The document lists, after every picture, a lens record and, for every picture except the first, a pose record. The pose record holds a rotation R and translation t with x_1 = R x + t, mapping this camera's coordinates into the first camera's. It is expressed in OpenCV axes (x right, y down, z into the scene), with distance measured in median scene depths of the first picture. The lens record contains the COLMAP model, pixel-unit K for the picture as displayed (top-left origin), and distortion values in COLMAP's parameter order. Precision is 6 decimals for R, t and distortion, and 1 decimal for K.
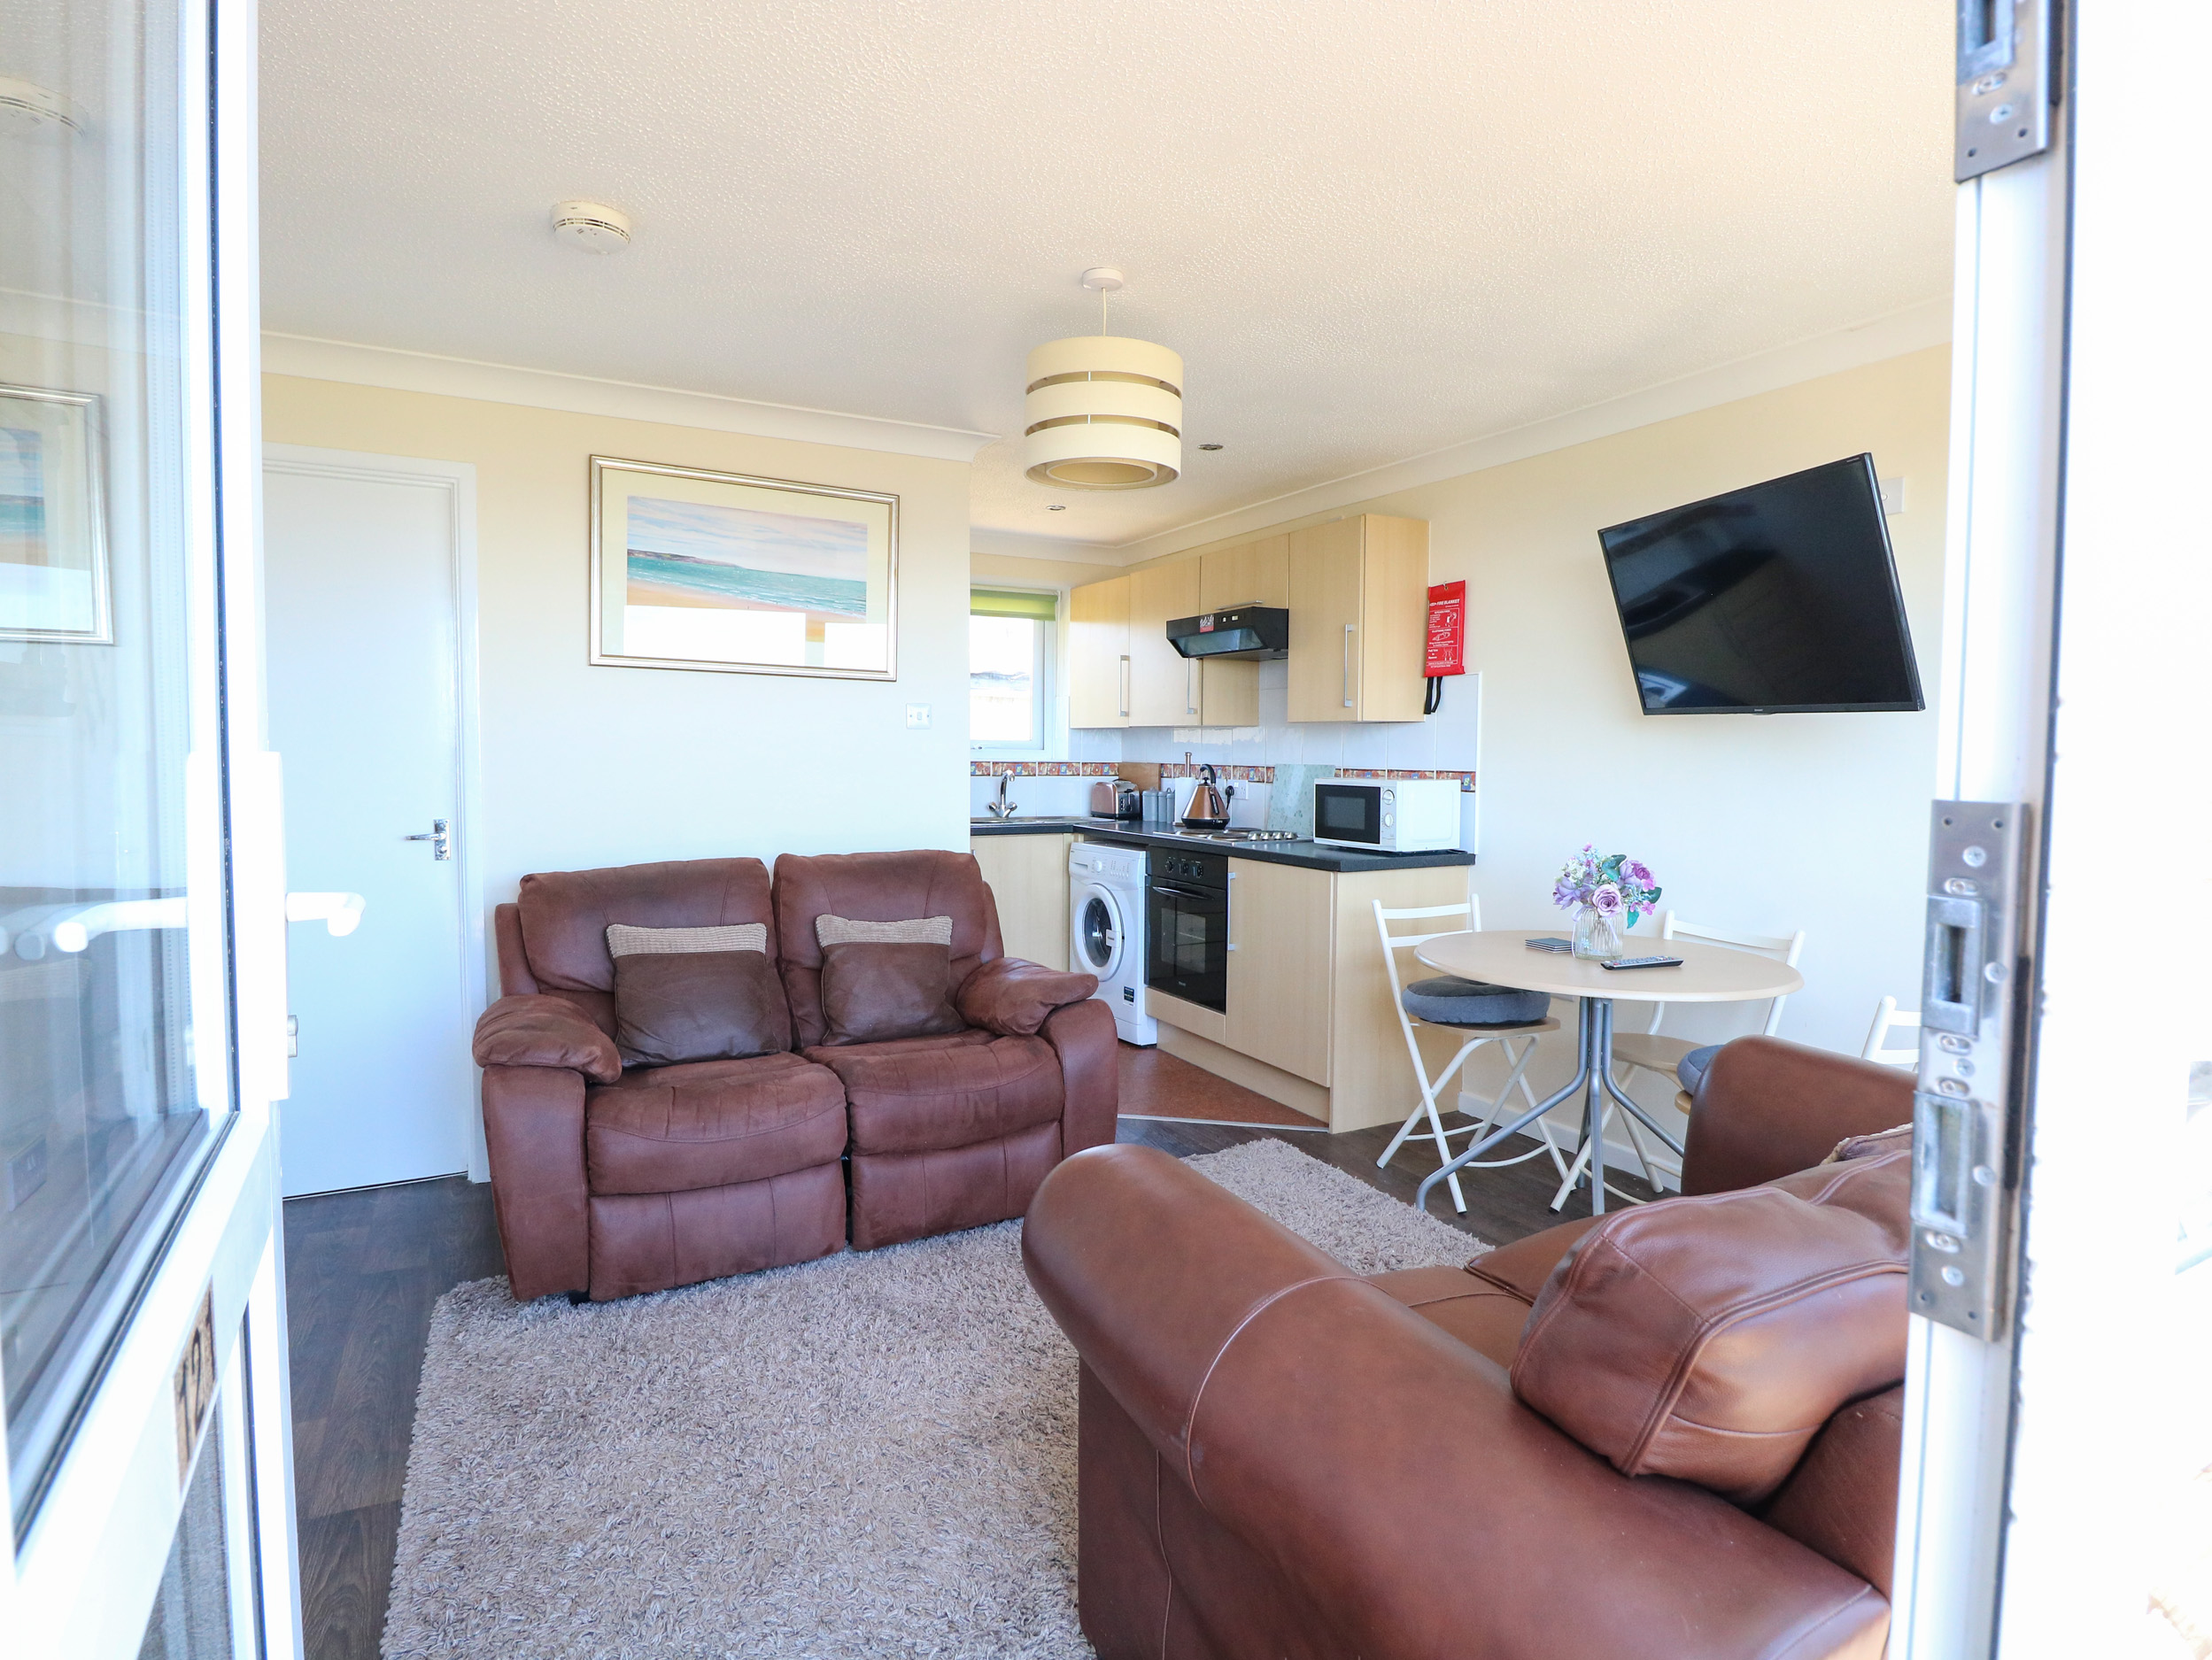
lens RADIAL K [[1162.1, 0, 1110.2], [0, 1162.1, 816.2], [0, 0, 1]] dist [0.005209, -0.018007]
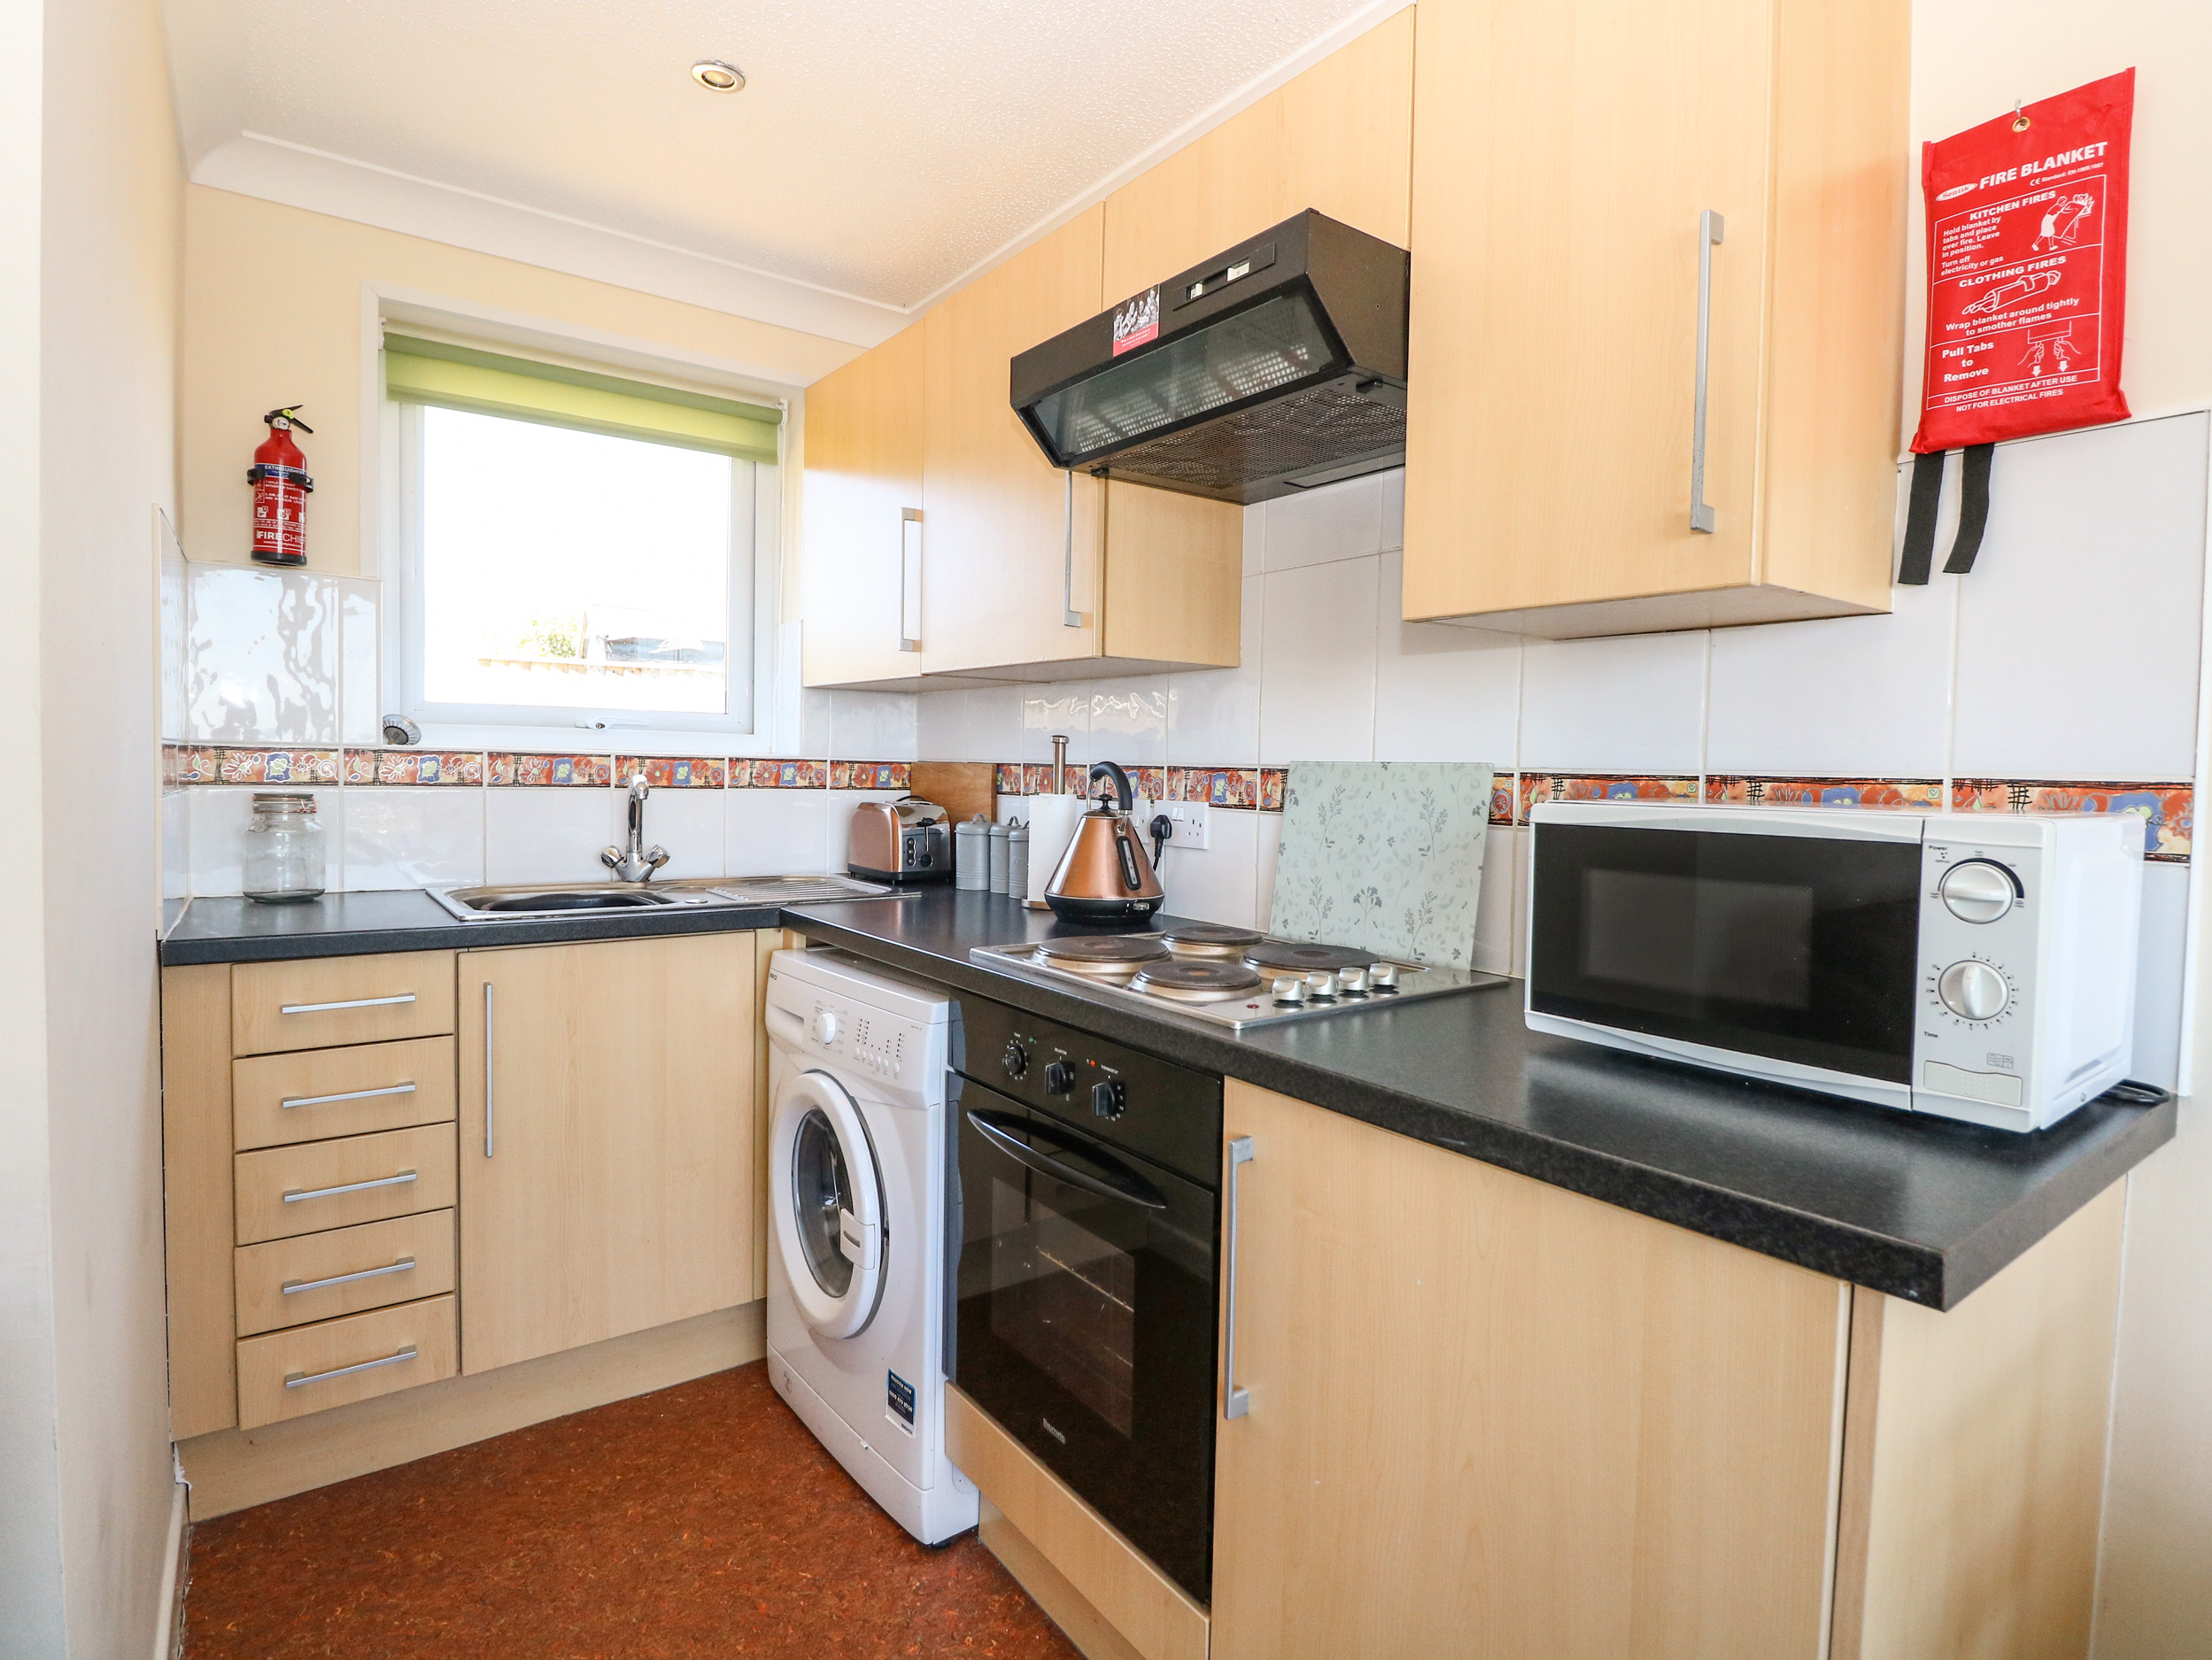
lens RADIAL K [[1162.1, 0, 1110.2], [0, 1162.1, 816.2], [0, 0, 1]] dist [0.005209, -0.018007]
pose [[0.990858, 0.005852, 0.134780, 0.047560], [-0.004025, 0.999896, -0.013824, -0.033340], [-0.134847, 0.013155, 0.990779, 0.977581]]
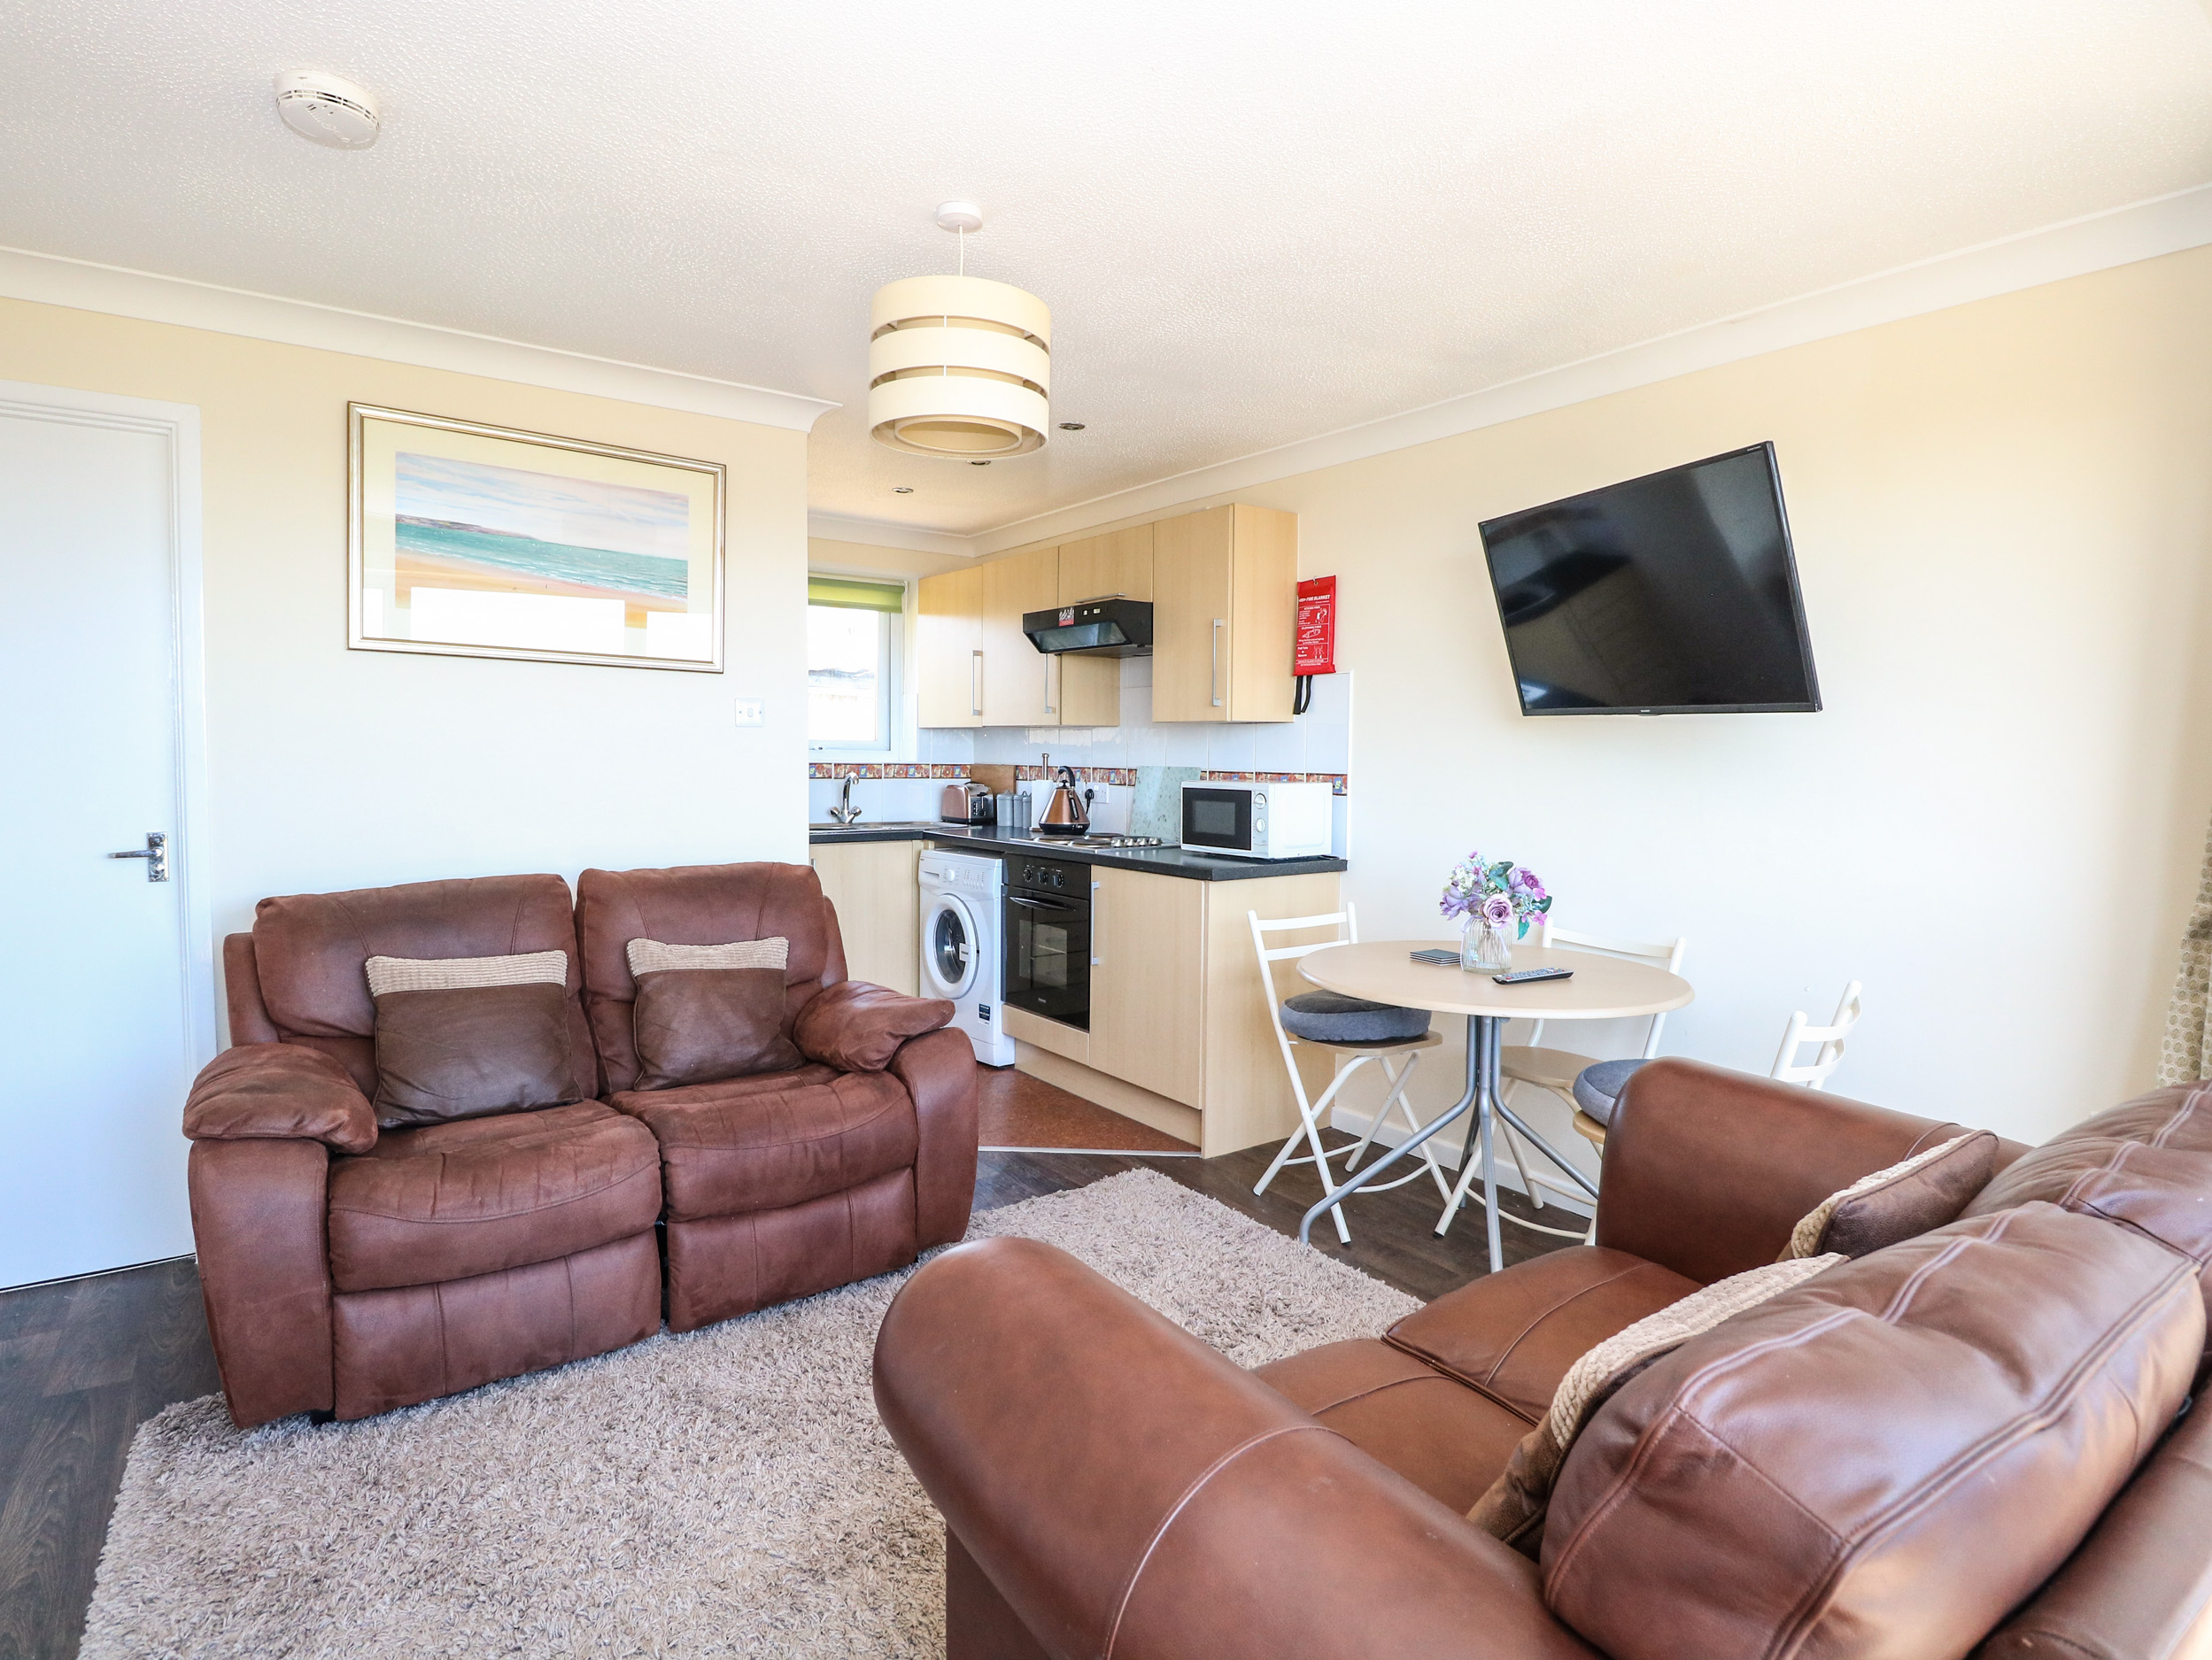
lens RADIAL K [[1162.1, 0, 1110.2], [0, 1162.1, 816.2], [0, 0, 1]] dist [0.005209, -0.018007]
pose [[0.991376, -0.004811, 0.130960, -0.008174], [0.005009, 0.999987, -0.001184, -0.004334], [-0.130953, 0.001829, 0.991387, 0.090272]]
